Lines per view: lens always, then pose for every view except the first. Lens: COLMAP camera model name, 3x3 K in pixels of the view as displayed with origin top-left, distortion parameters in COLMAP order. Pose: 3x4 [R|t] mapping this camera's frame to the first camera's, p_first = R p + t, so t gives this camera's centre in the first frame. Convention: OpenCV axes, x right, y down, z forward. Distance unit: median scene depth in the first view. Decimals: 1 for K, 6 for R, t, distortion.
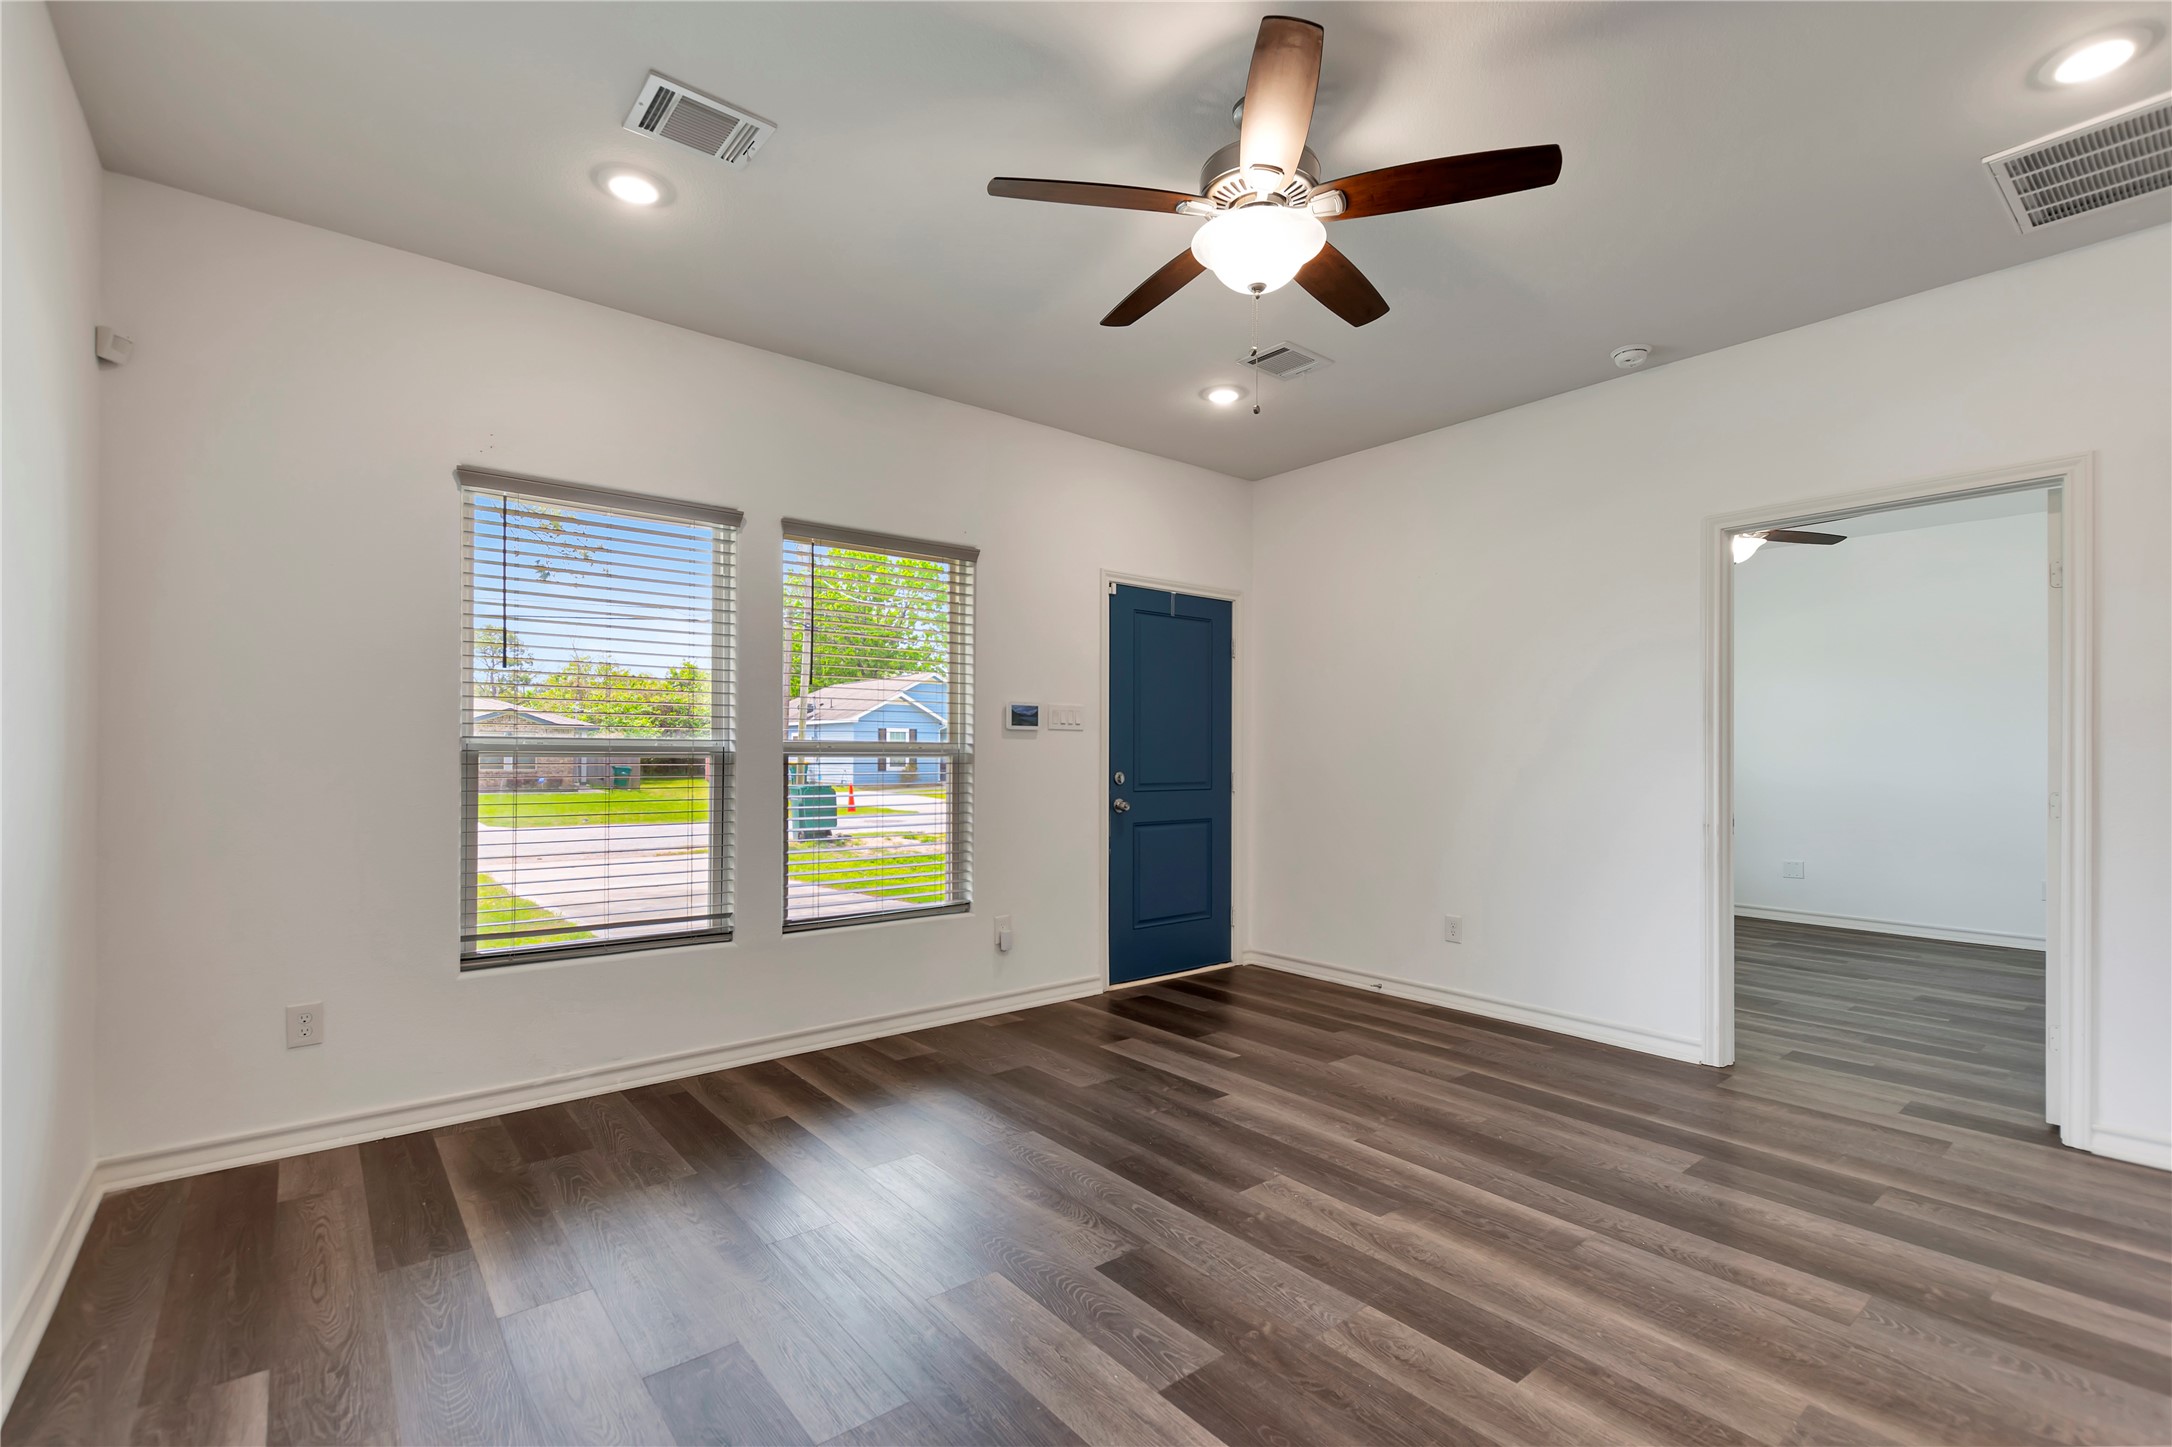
lens RADIAL K [[957.1, 0, 1090.7], [0, 957.1, 756.0], [0, 0, 1]] dist [0.002879, -0.000902]
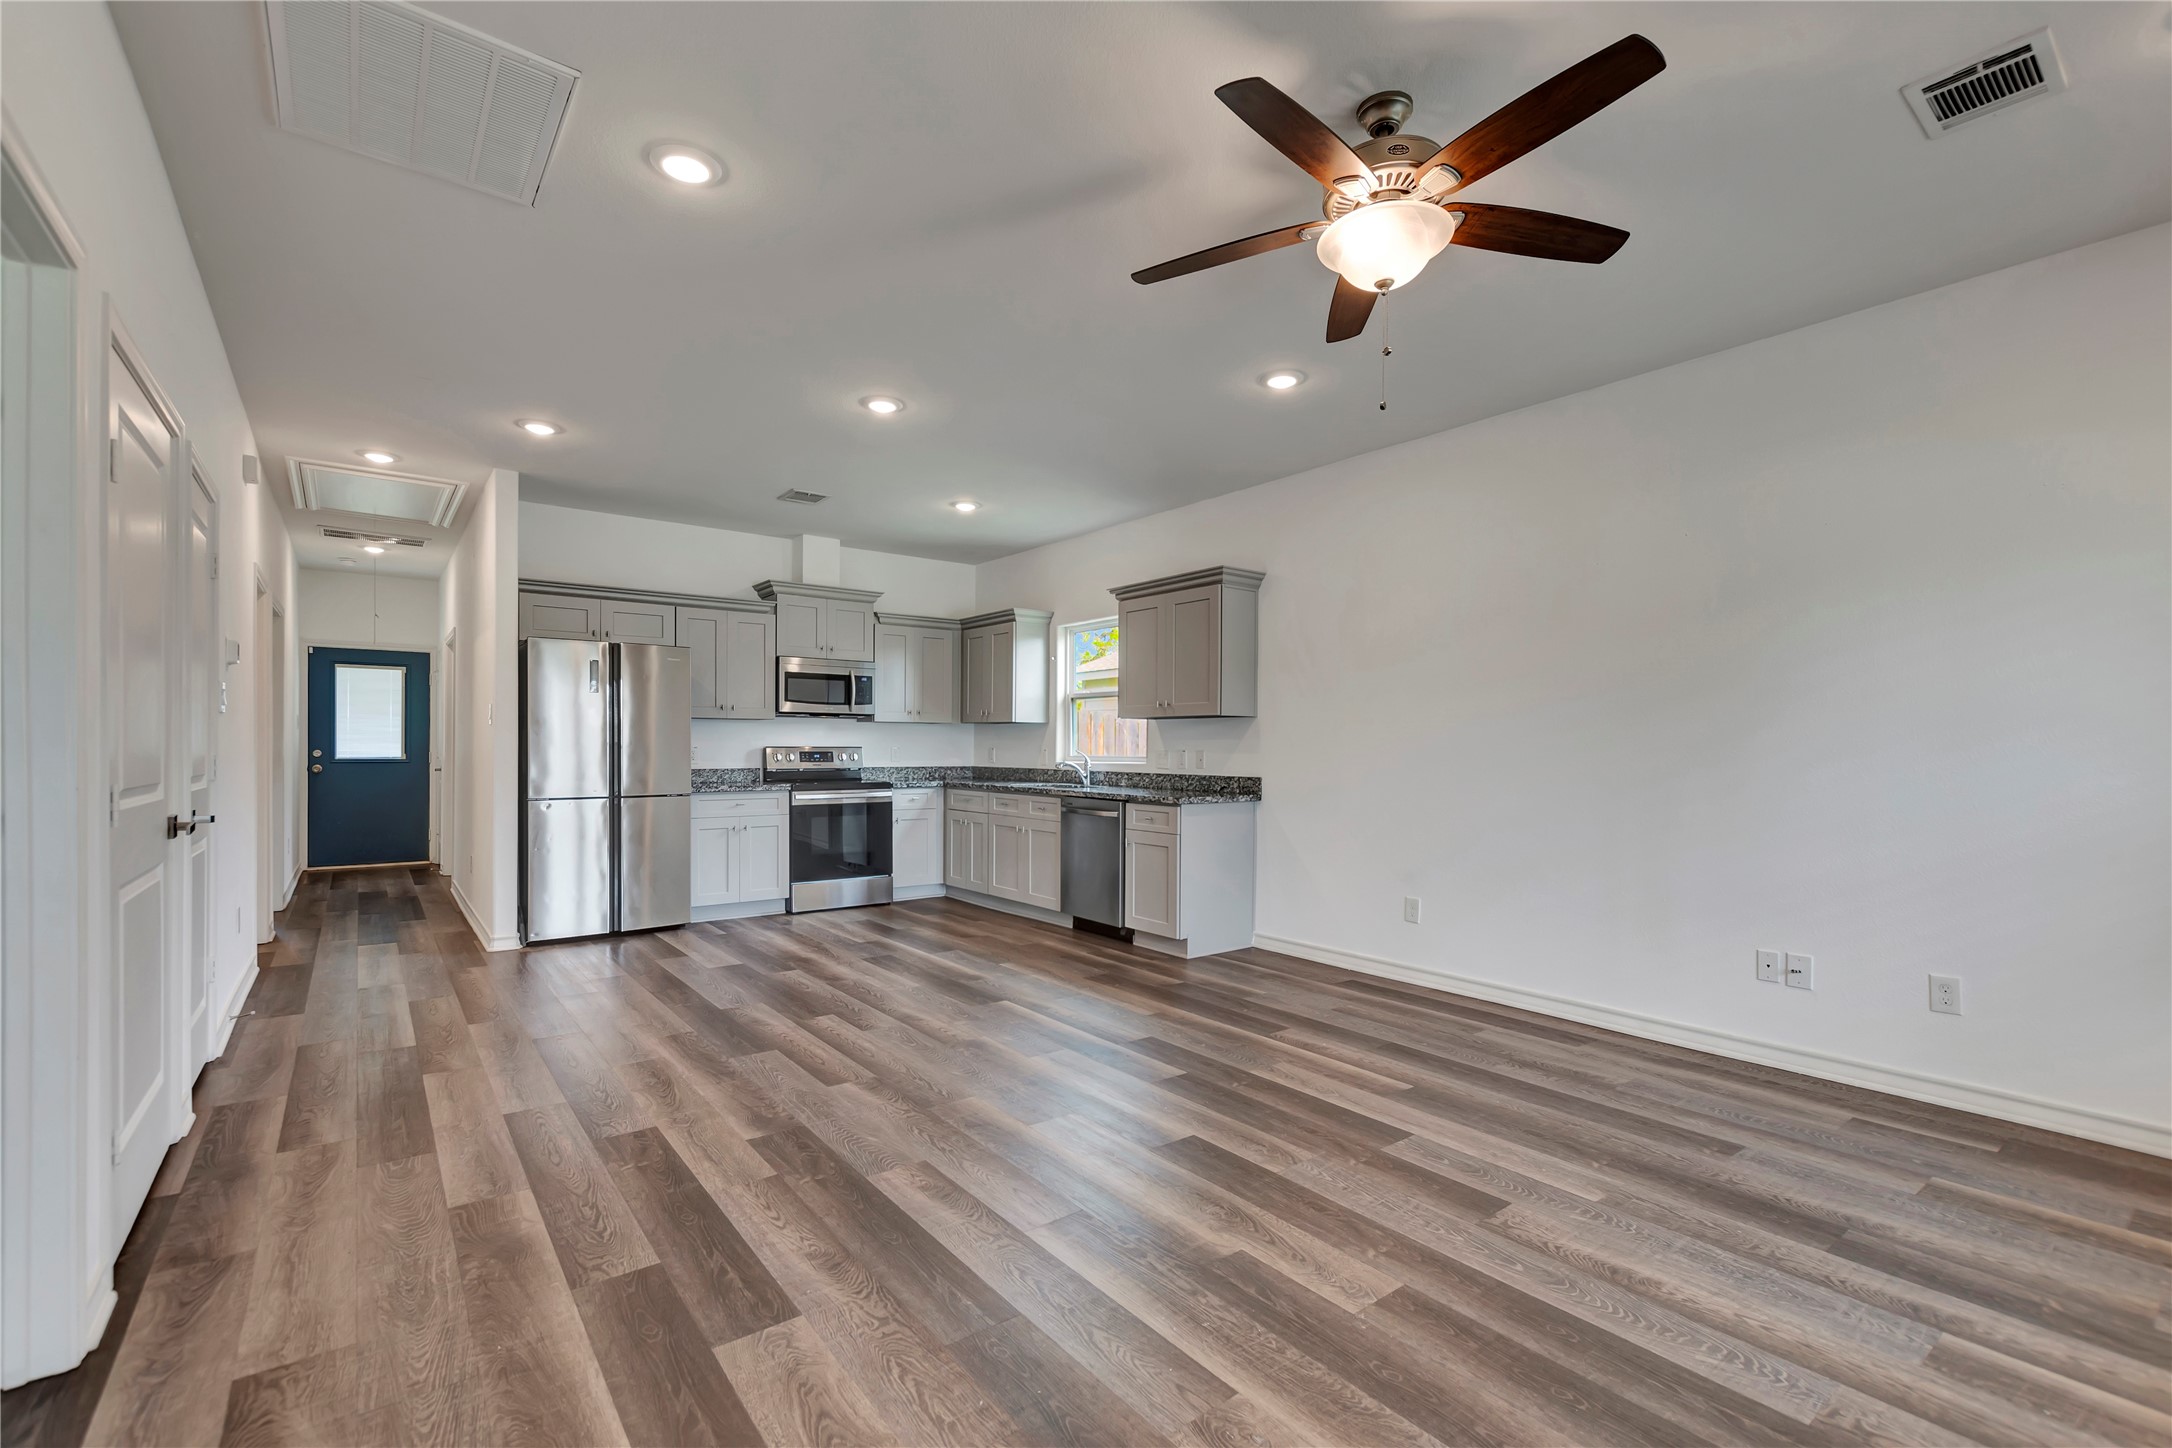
lens RADIAL K [[957.1, 0, 1090.7], [0, 957.1, 756.5], [0, 0, 1]] dist [0.002879, -0.000902]
pose [[-0.999554, -0.013763, 0.026510, 0.317968], [-0.013456, 0.999840, 0.011747, -0.000951], [-0.026668, 0.011385, -0.999580, 1.422382]]
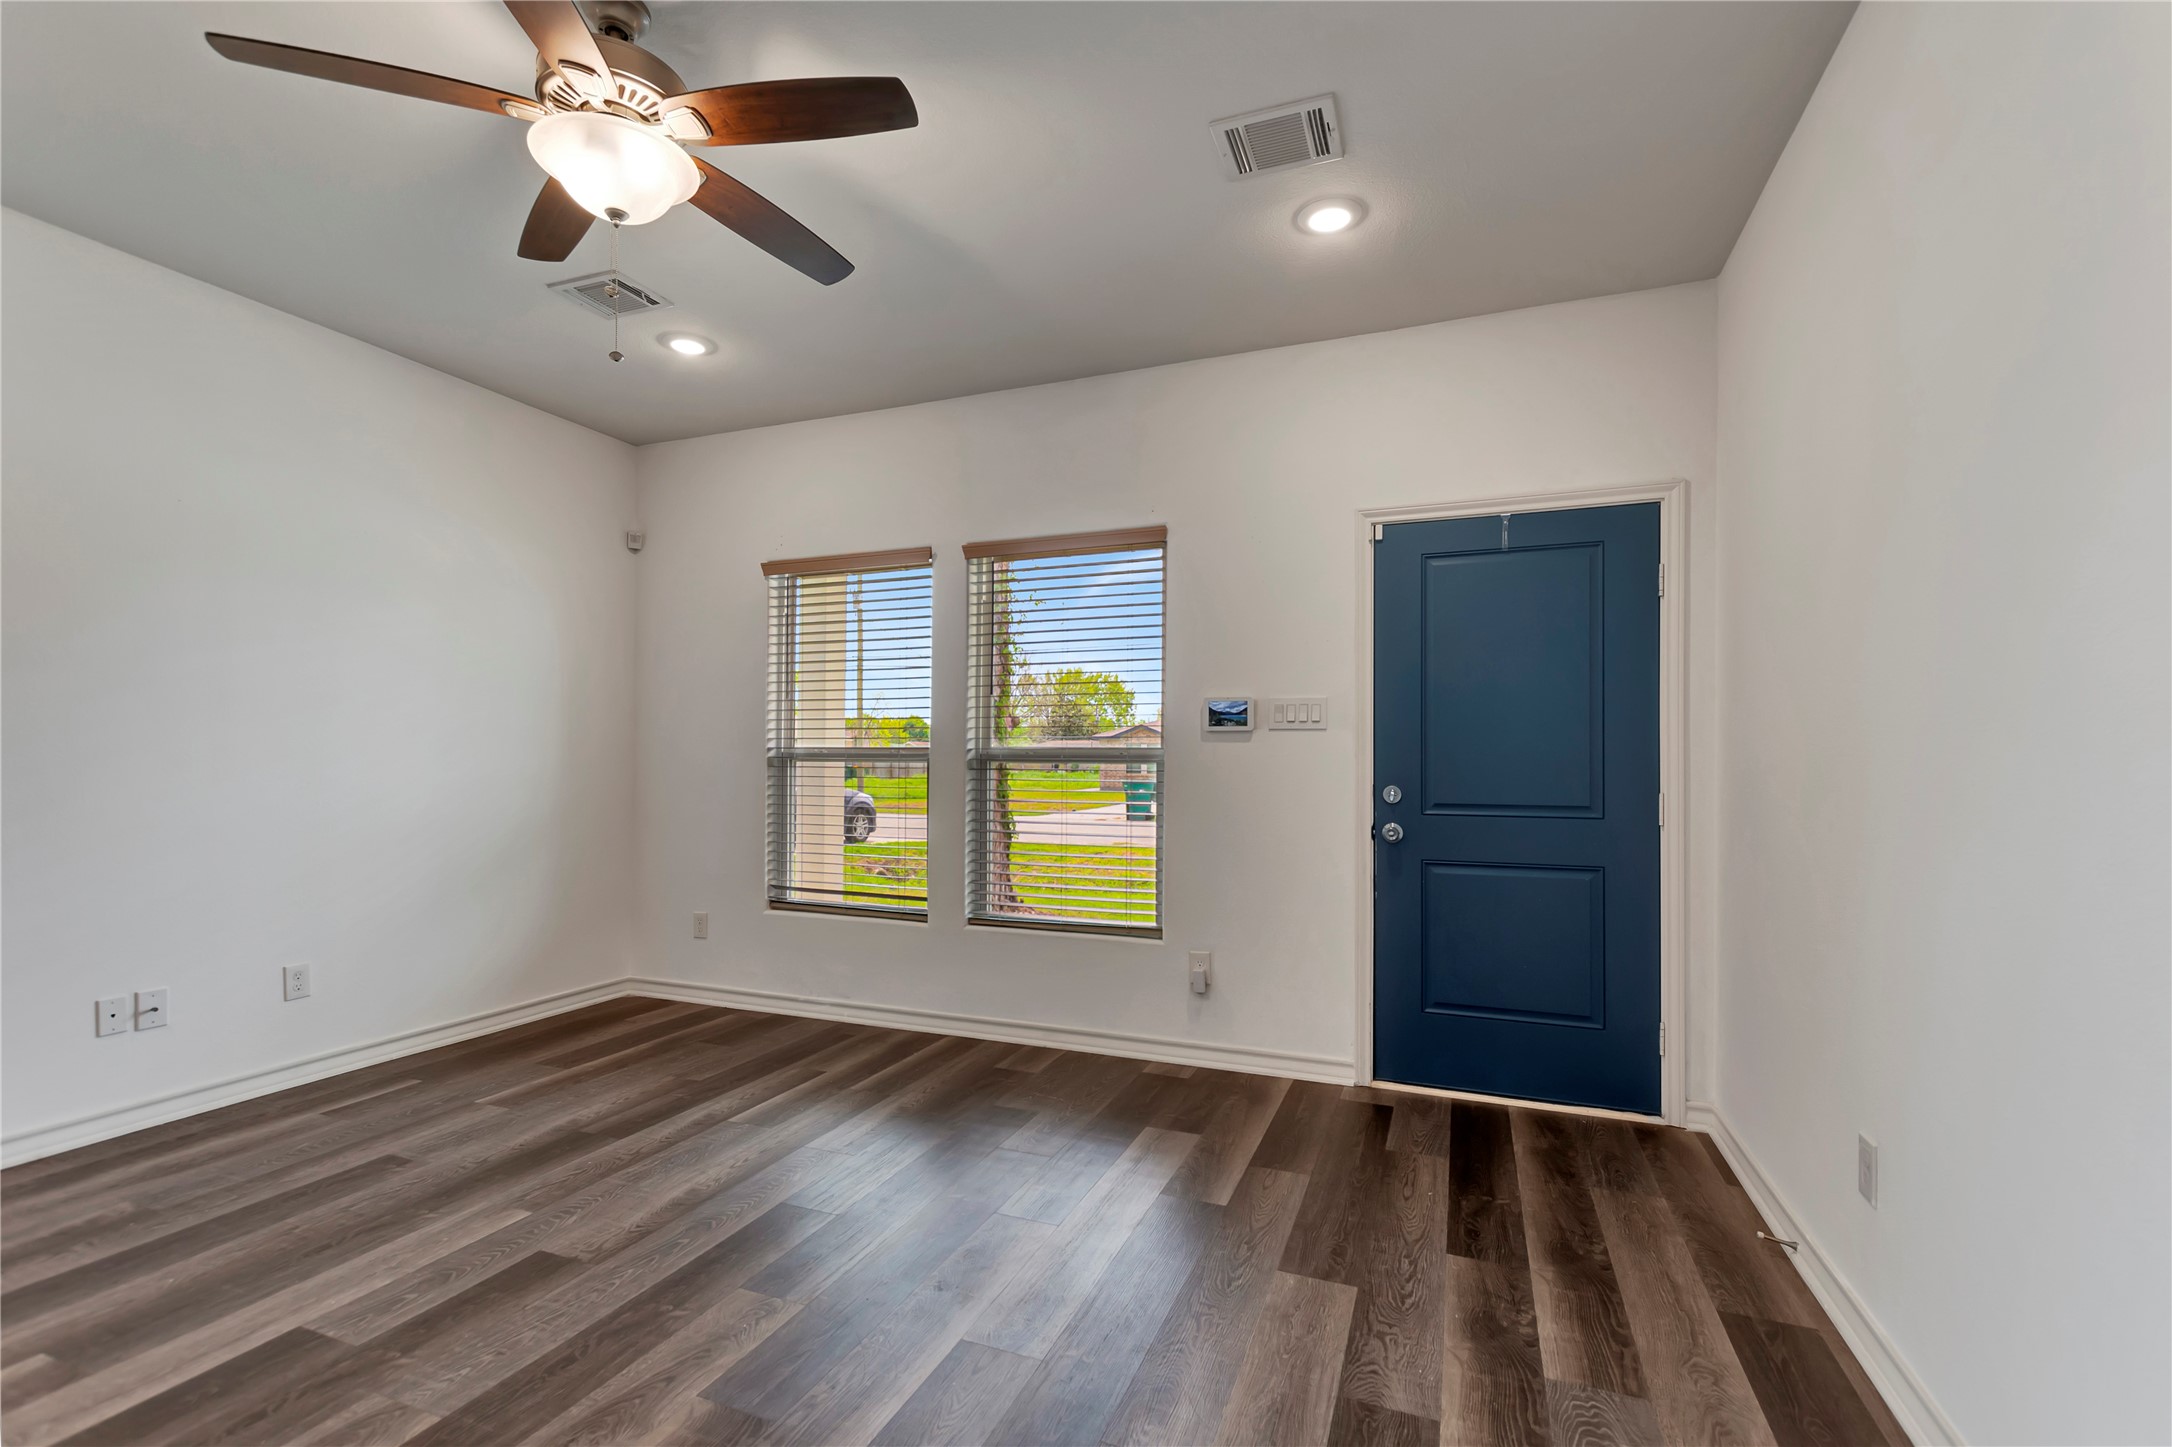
lens RADIAL K [[957.1, 0, 1090.7], [0, 957.1, 756.0], [0, 0, 1]] dist [0.002879, -0.000902]
pose [[0.489326, -0.004455, -0.872090, 0.803987], [-0.003372, 0.999970, -0.007001, 0.000343], [0.872095, 0.006367, 0.489296, 0.669429]]
